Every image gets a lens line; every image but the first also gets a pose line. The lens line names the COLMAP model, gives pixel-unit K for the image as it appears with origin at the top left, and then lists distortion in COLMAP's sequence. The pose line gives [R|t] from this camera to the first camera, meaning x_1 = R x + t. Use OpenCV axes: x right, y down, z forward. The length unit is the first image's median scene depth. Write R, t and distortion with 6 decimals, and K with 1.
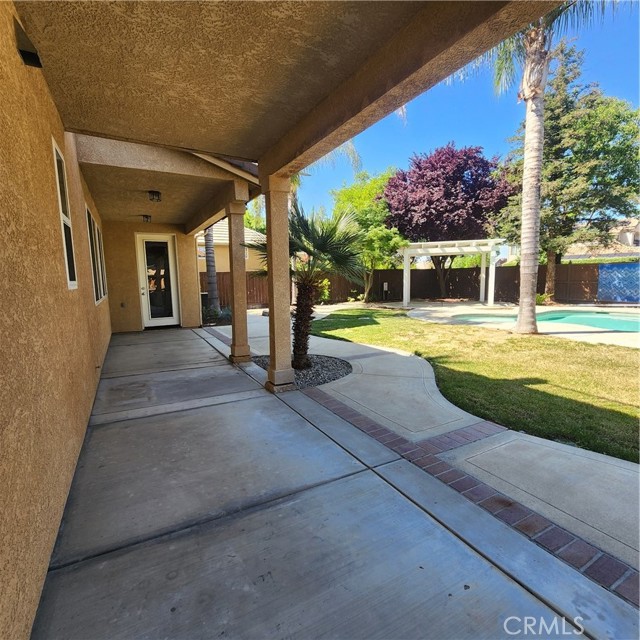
lens RADIAL K [[351.4, 0, 320.0], [0, 351.4, 320.0], [0, 0, 1]] dist [0.005374, 0.002010]
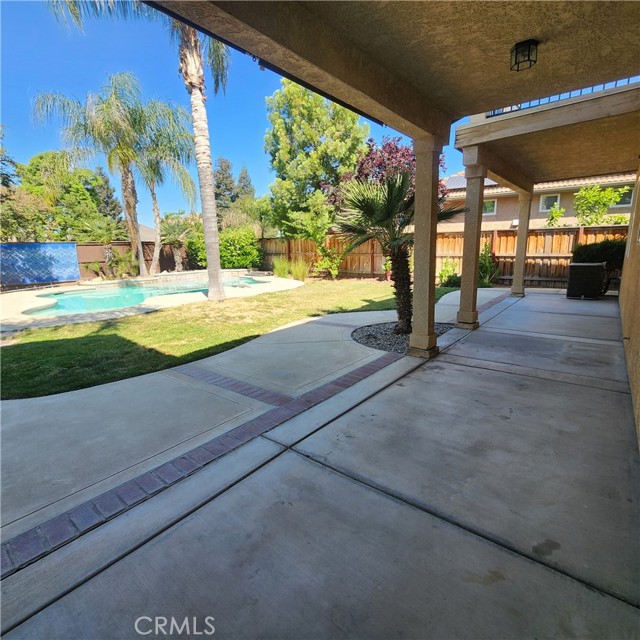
lens RADIAL K [[351.4, 0, 320.0], [0, 351.4, 320.0], [0, 0, 1]] dist [0.005374, 0.002010]
pose [[-0.380662, -0.166985, 0.909512, -1.035333], [0.139399, 0.961958, 0.234958, -0.209707], [-0.914147, 0.216224, -0.342903, 1.821835]]
